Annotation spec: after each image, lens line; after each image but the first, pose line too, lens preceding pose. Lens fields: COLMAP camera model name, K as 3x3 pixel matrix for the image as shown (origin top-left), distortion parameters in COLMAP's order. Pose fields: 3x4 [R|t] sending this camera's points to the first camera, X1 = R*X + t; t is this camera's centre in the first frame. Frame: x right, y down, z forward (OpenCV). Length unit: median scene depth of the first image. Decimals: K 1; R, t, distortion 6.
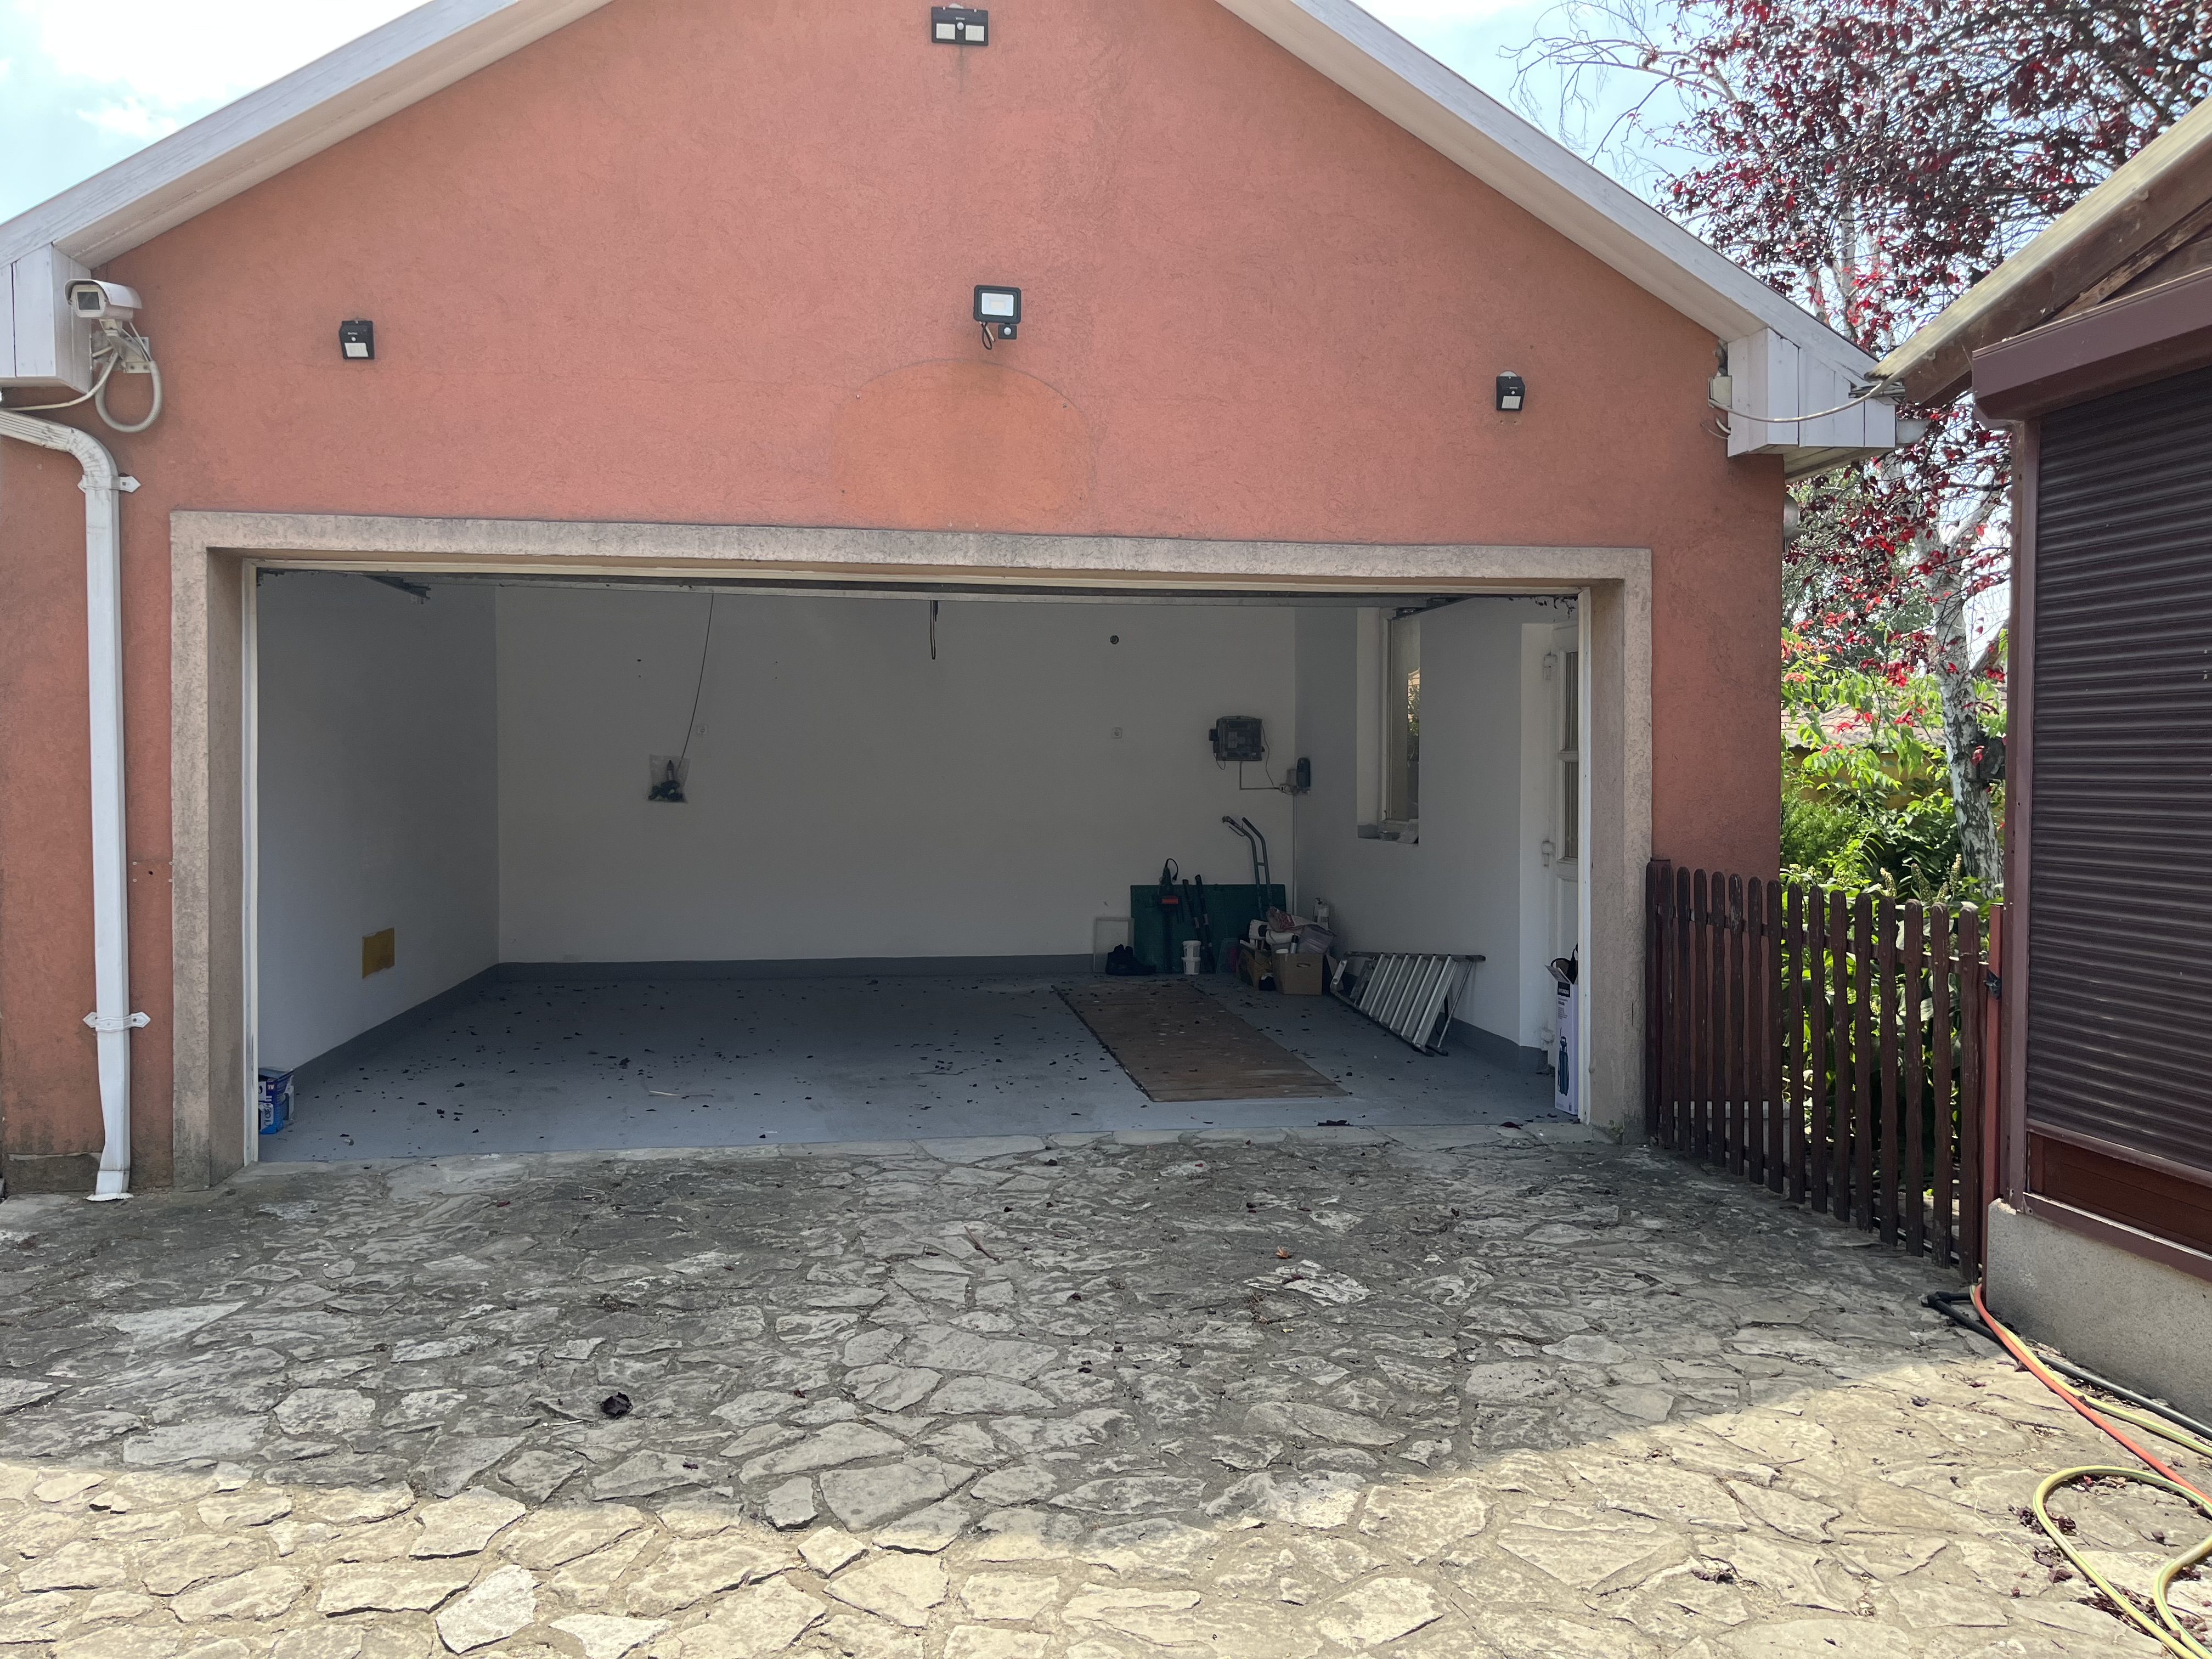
lens RADIAL K [[1675.0, 0, 1105.9], [0, 1675.0, 823.2], [0, 0, 1]] dist [0.061213, -0.087219]
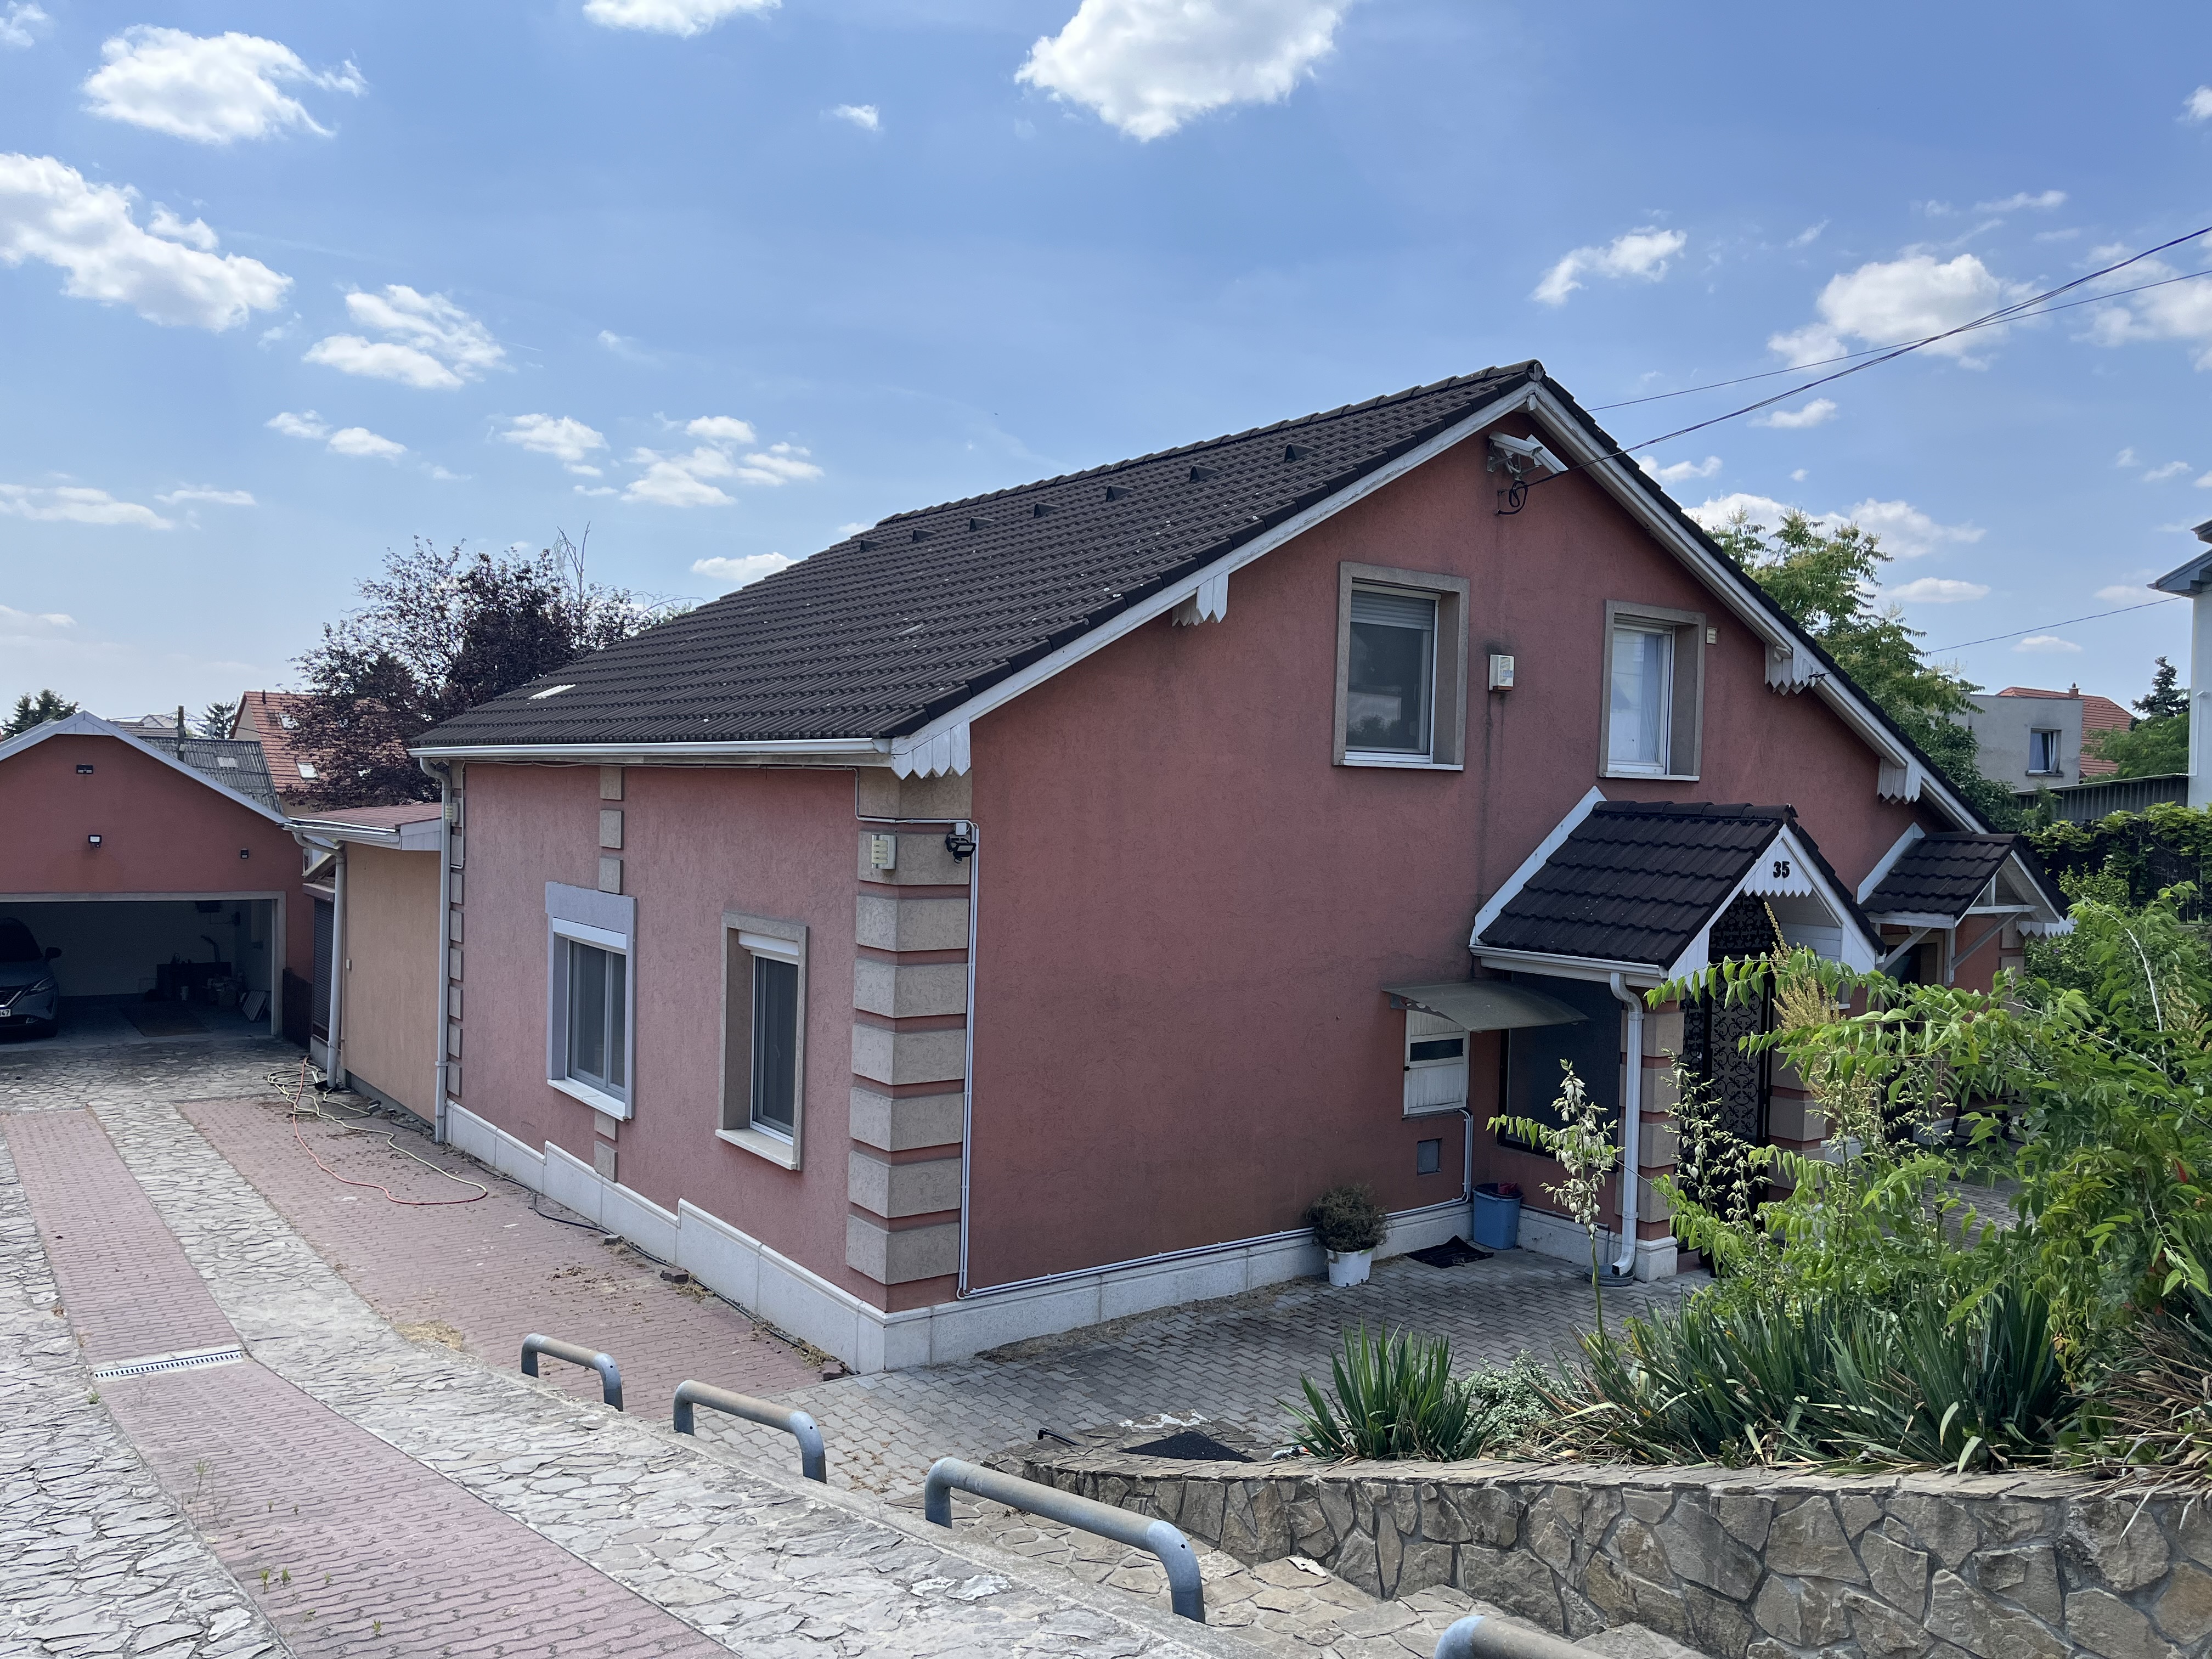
lens RADIAL K [[1675.0, 0, 1106.8], [0, 1675.0, 832.9], [0, 0, 1]] dist [0.061213, -0.087219]
pose [[0.891011, 0.014576, 0.453747, 0.127094], [-0.016783, 0.999859, 0.000837, -0.181512], [-0.453671, -0.008361, 0.891130, -1.842991]]
